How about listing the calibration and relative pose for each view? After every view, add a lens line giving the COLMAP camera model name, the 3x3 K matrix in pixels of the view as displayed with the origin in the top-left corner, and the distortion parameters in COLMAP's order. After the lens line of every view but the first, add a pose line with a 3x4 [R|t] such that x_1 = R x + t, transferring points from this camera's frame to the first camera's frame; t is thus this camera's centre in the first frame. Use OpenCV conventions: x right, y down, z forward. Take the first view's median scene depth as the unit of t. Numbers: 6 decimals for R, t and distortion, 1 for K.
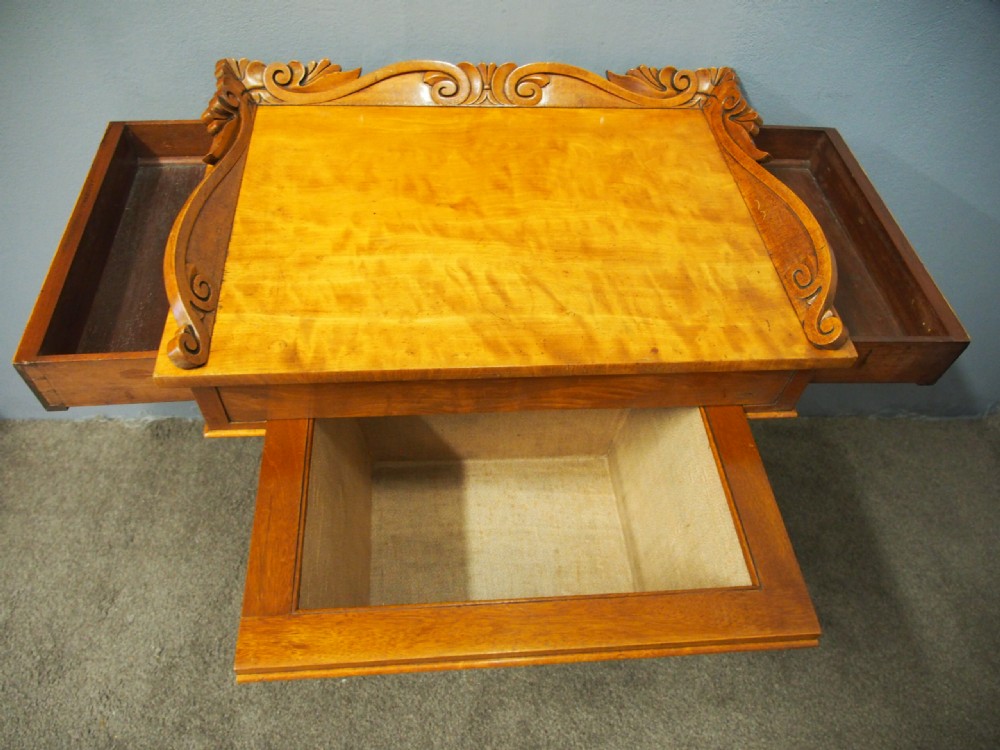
lens RADIAL K [[706.4, 0, 500.0], [0, 706.4, 375.0], [0, 0, 1]] dist [-0.027158, 0.007881]
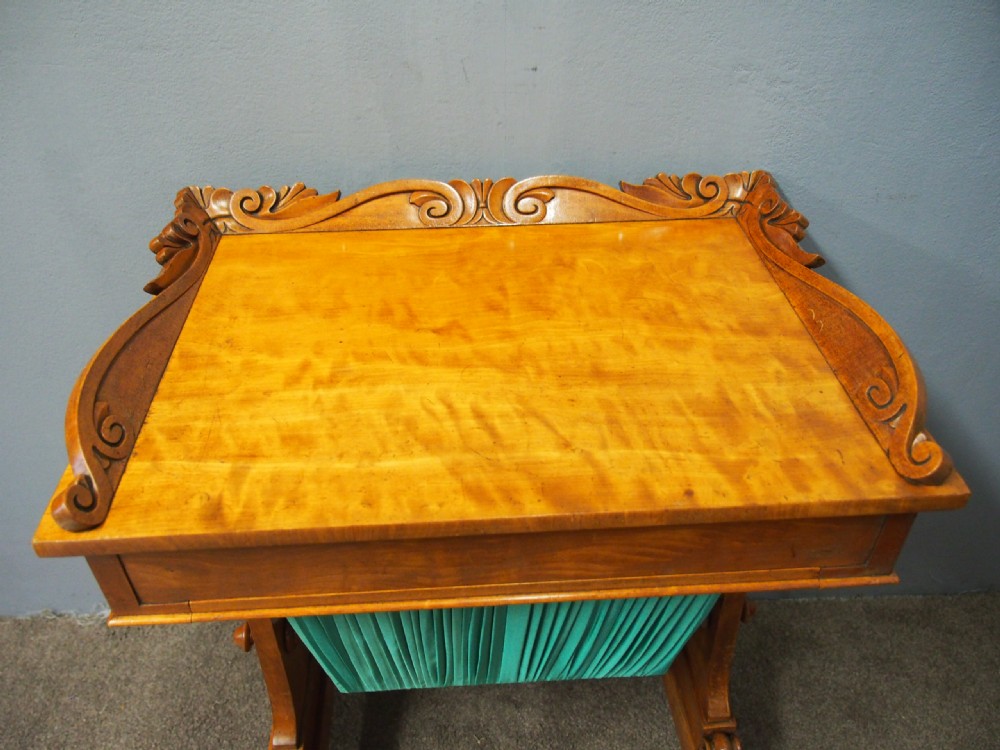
lens RADIAL K [[781.1, 0, 500.0], [0, 781.1, 375.0], [0, 0, 1]] dist [0.000292, -0.007276]
pose [[0.997312, -0.039769, -0.061533, 0.064608], [0.024254, 0.971715, -0.234909, 0.029823], [0.069134, 0.232785, 0.970068, 0.126544]]
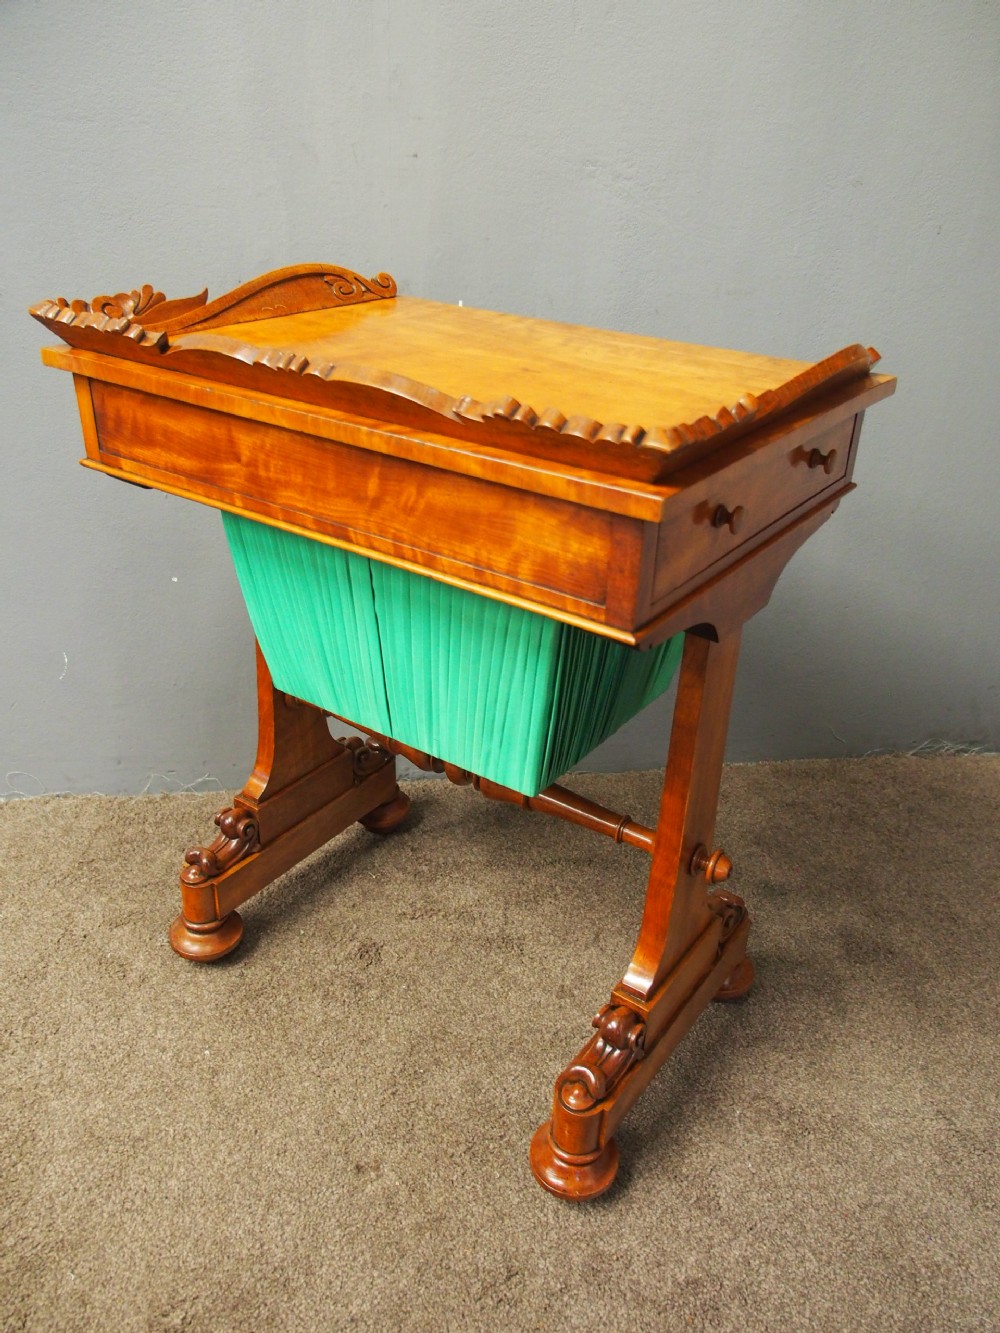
lens RADIAL K [[1041.2, 0, 506.8], [0, 1041.2, 670.9], [0, 0, 1]] dist [0.000292, -0.007276]
pose [[0.995357, -0.068200, 0.067923, 0.039702], [0.089238, 0.918326, -0.385636, 0.773407], [-0.036075, 0.389906, 0.920148, -0.144561]]
